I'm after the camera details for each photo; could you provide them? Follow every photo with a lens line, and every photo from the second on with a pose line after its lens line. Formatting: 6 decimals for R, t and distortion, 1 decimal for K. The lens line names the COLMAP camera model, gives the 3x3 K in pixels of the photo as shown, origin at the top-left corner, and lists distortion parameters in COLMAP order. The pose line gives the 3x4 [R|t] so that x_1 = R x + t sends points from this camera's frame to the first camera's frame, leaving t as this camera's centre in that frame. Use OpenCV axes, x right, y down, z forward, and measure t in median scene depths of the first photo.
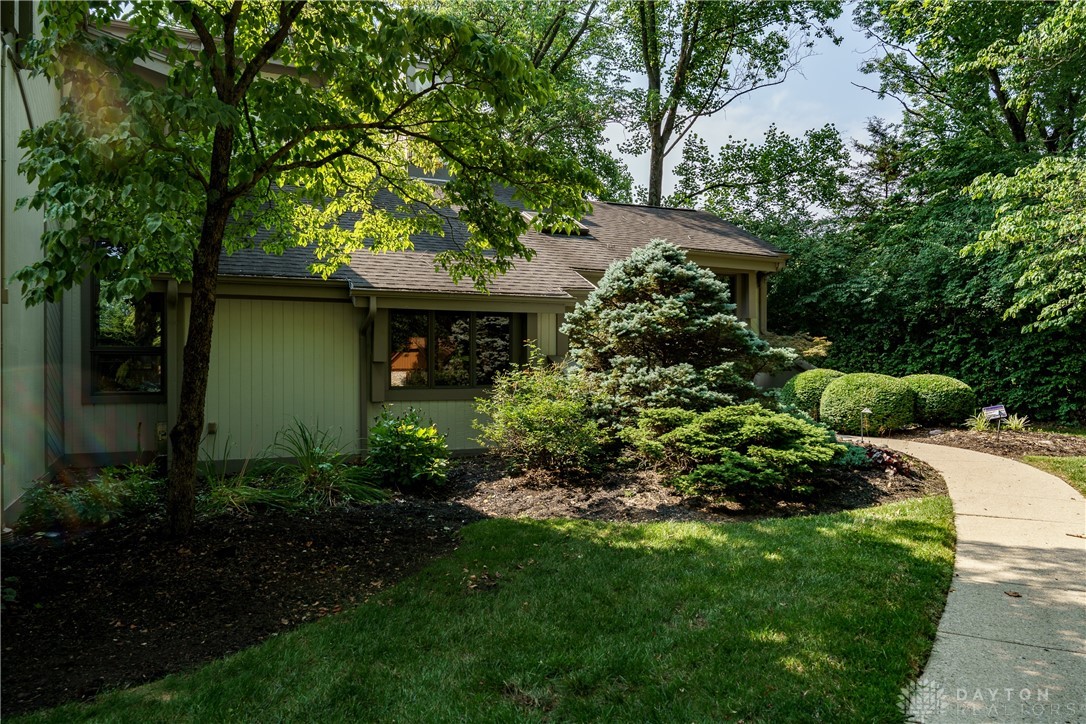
lens RADIAL K [[795.5, 0, 544.8], [0, 795.5, 362.2], [0, 0, 1]] dist [0.013044, 0.001460]
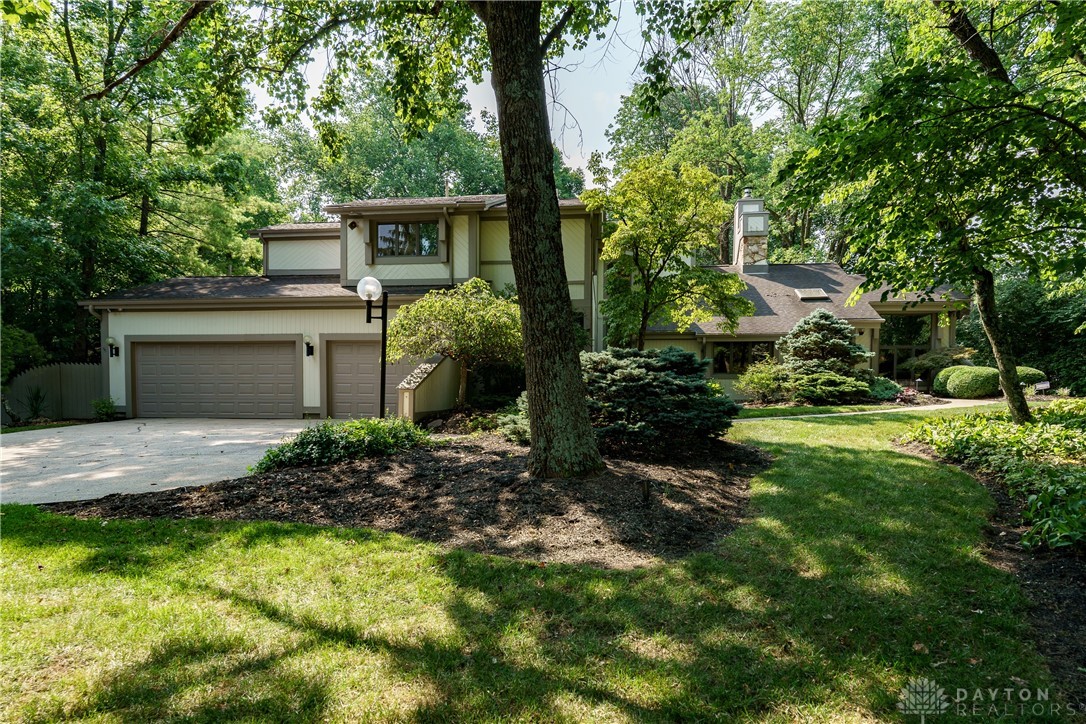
lens RADIAL K [[690.6, 0, 545.5], [0, 690.6, 411.9], [0, 0, 1]] dist [0.011648, 0.001436]
pose [[0.843568, 0.017705, -0.536730, 0.259073], [0.002596, 0.999310, 0.037044, 0.035076], [0.537016, -0.032643, 0.842940, -0.548628]]
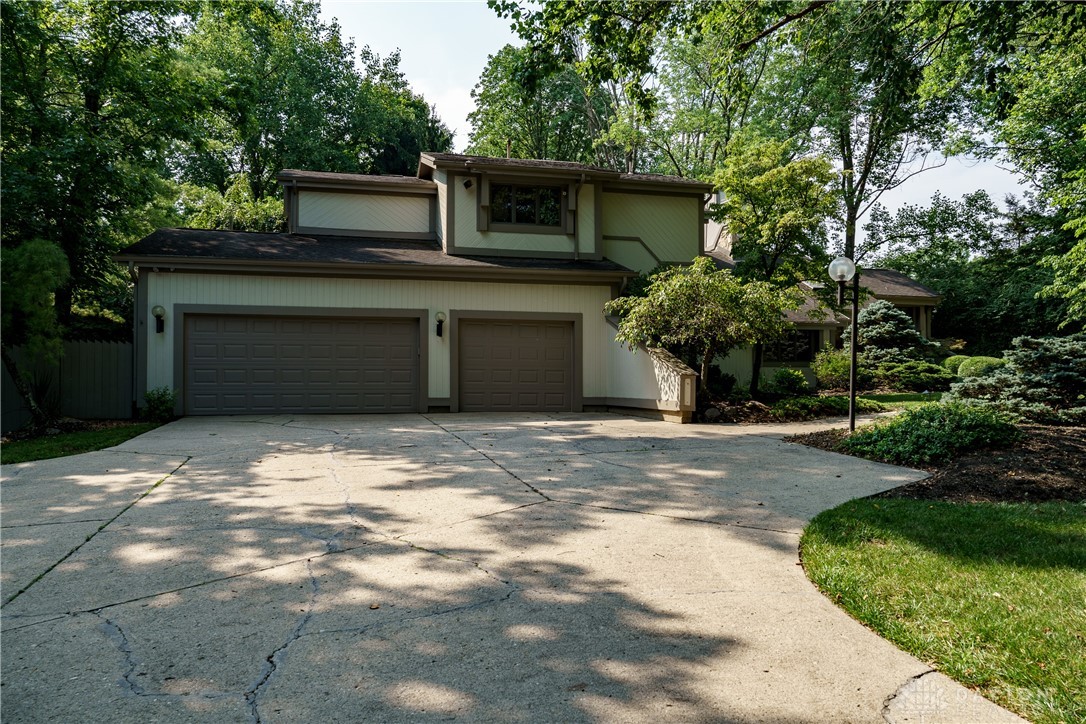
lens RADIAL K [[795.5, 0, 544.7], [0, 795.5, 366.5], [0, 0, 1]] dist [0.013044, 0.001460]
pose [[0.982254, -0.004578, -0.187499, -0.197846], [0.002418, 0.999928, -0.011746, 0.038067], [0.187539, 0.011084, 0.982195, -0.768034]]
